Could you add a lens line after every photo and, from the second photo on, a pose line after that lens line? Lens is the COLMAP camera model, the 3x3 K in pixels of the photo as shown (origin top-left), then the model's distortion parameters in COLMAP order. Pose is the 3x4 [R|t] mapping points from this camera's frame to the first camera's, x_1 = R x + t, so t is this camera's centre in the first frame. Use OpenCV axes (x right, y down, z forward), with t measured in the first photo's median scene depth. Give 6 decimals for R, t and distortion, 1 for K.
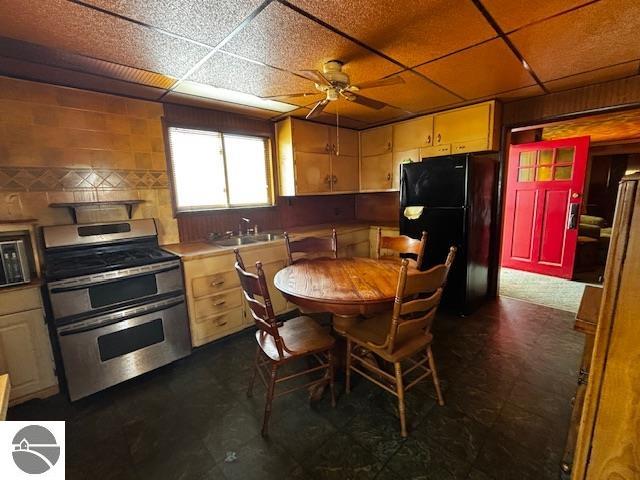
lens RADIAL K [[276.8, 0, 320.2], [0, 276.8, 236.6], [0, 0, 1]] dist [-0.003532, 0.000640]
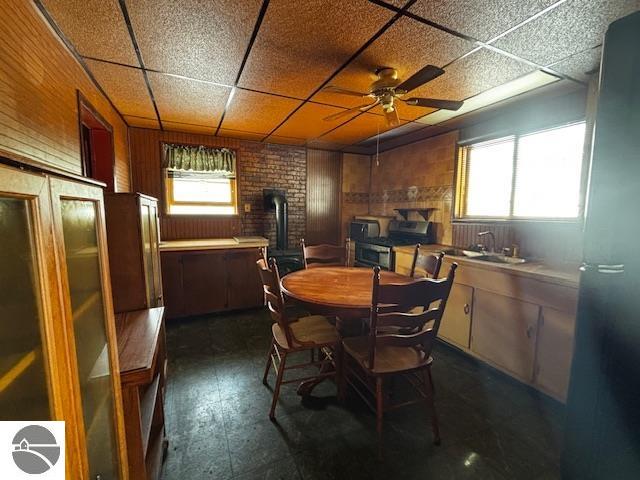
lens RADIAL K [[276.8, 0, 320.2], [0, 276.8, 241.2], [0, 0, 1]] dist [-0.003532, 0.000640]
pose [[-0.309841, 0.134419, -0.941239, 0.776640], [-0.156182, 0.969313, 0.189841, -0.132600], [0.937873, 0.205826, -0.279339, 0.815611]]
